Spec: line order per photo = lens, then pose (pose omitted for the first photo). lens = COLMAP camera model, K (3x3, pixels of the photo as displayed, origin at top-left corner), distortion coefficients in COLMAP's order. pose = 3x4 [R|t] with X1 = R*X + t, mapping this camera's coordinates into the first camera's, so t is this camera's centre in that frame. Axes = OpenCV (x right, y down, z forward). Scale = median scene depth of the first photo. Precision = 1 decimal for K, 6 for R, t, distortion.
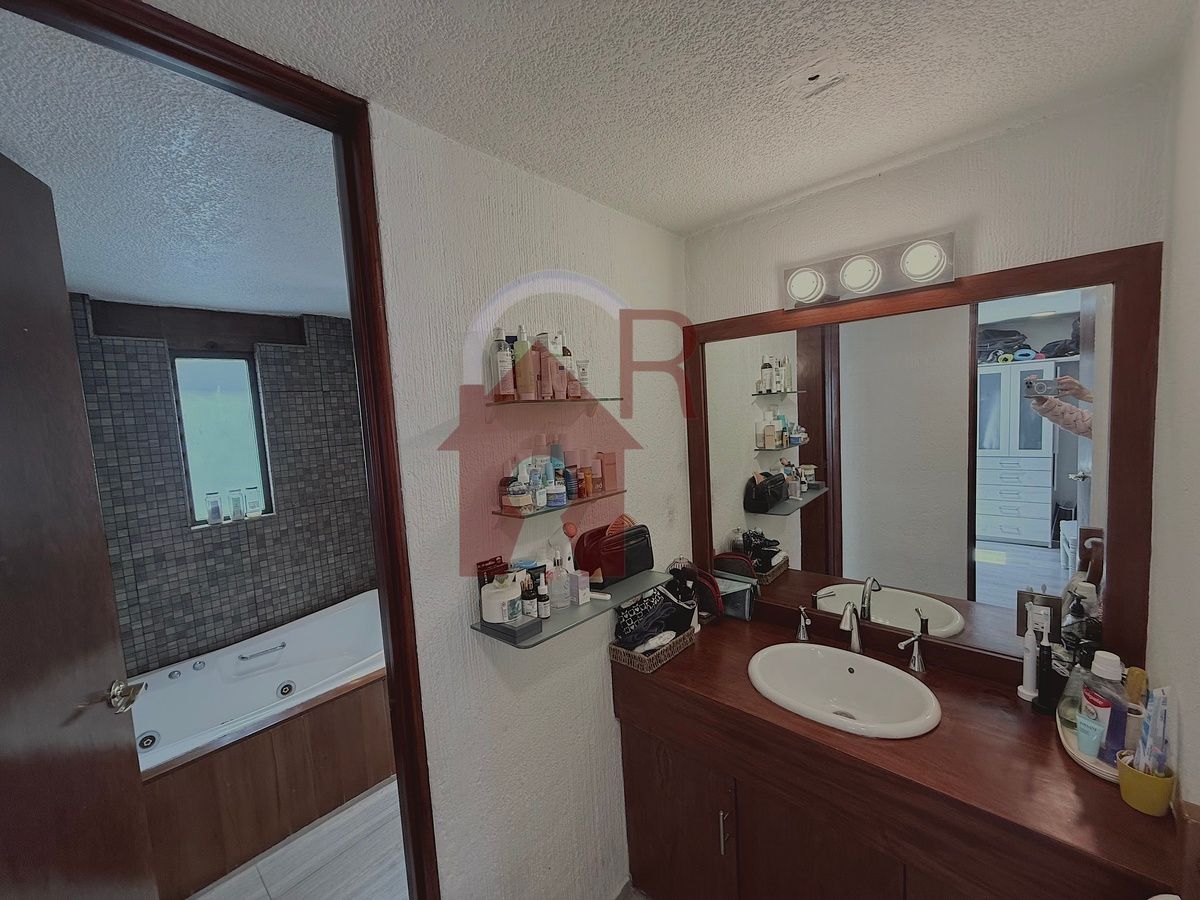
lens RADIAL K [[477.2, 0, 596.8], [0, 477.2, 447.7], [0, 0, 1]] dist [-0.000184, 0.000427]
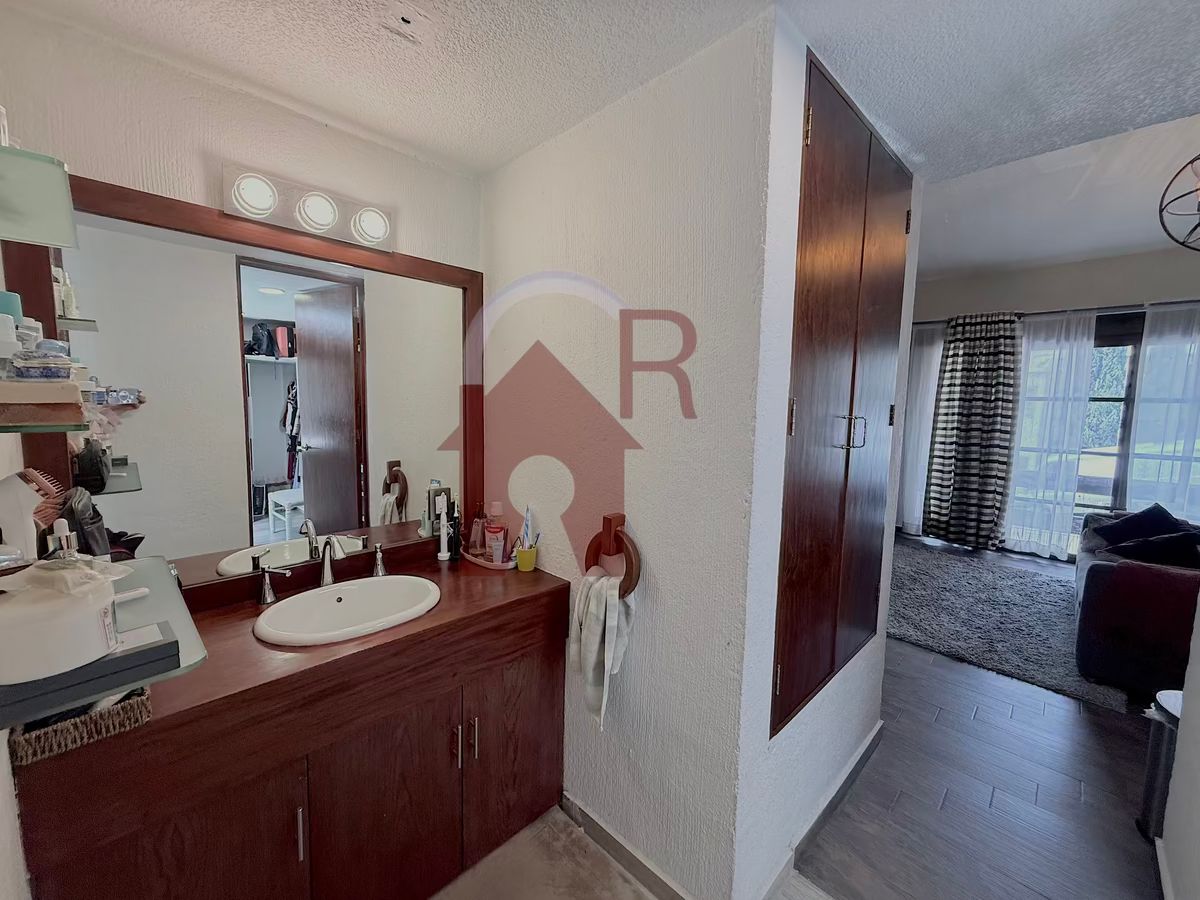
lens RADIAL K [[477.2, 0, 596.8], [0, 477.2, 447.7], [0, 0, 1]] dist [-0.000184, 0.000427]
pose [[0.049457, -0.037288, 0.998080, -0.497172], [0.061947, 0.997493, 0.034197, 0.154657], [-0.996853, 0.060137, 0.051643, 0.414487]]
